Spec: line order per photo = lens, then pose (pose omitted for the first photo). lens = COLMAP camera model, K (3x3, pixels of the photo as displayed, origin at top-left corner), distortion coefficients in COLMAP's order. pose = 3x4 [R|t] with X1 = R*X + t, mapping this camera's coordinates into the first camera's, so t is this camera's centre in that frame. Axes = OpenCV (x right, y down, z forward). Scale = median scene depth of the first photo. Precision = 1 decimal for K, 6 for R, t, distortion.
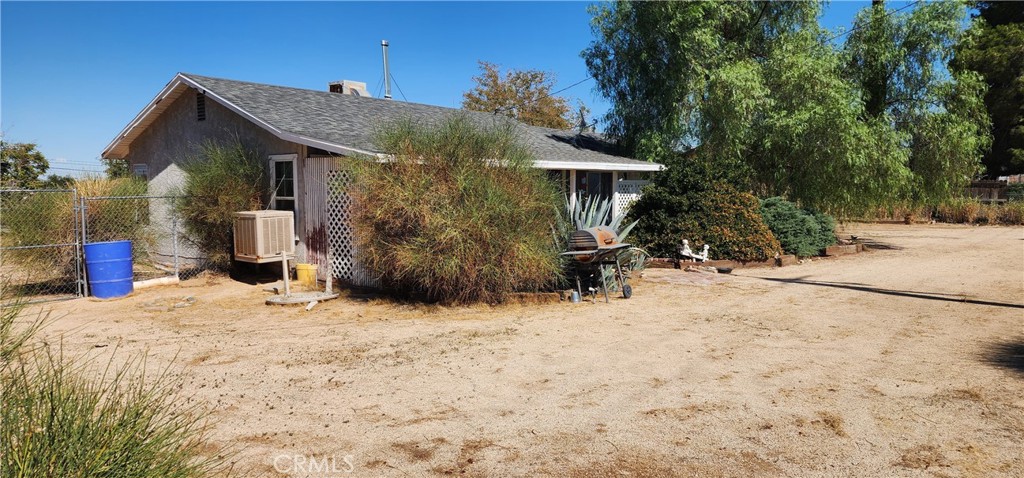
lens RADIAL K [[708.8, 0, 517.2], [0, 708.8, 241.6], [0, 0, 1]] dist [0.092985, -0.090154]
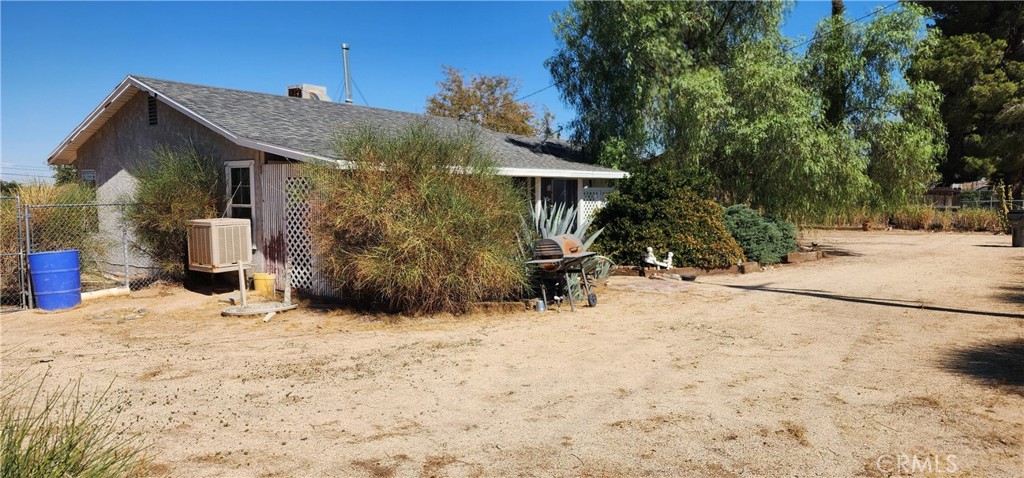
lens RADIAL K [[711.5, 0, 517.1], [0, 711.5, 251.2], [0, 0, 1]] dist [0.094053, -0.093749]
pose [[0.998827, -0.003729, 0.048287, 0.001218], [0.003503, 0.999983, 0.004767, -0.002935], [-0.048304, -0.004592, 0.998822, 0.008393]]
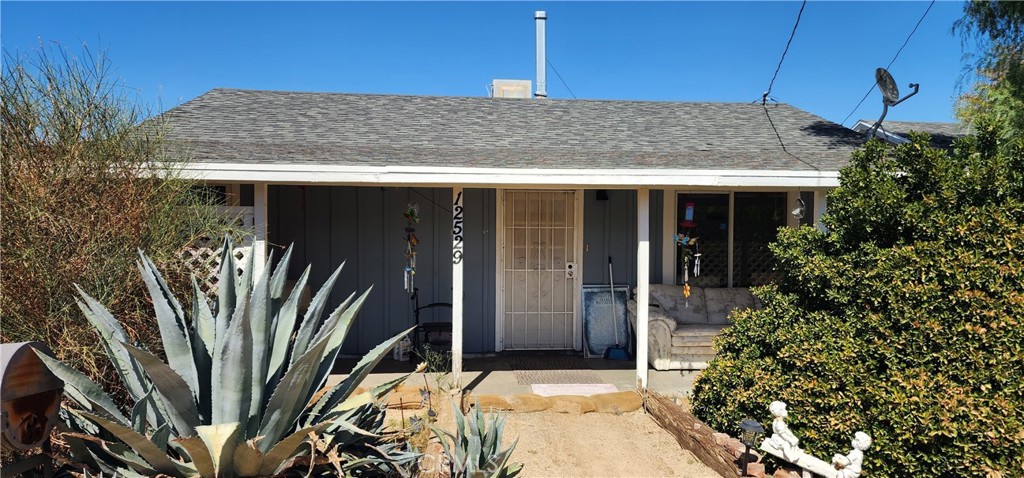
lens RADIAL K [[711.5, 0, 517.1], [0, 711.5, 251.2], [0, 0, 1]] dist [0.094053, -0.093749]
pose [[0.719686, 0.021895, -0.693955, 0.423262], [-0.052841, 0.998331, -0.023302, -0.062368], [0.692286, 0.053439, 0.719642, 0.801082]]
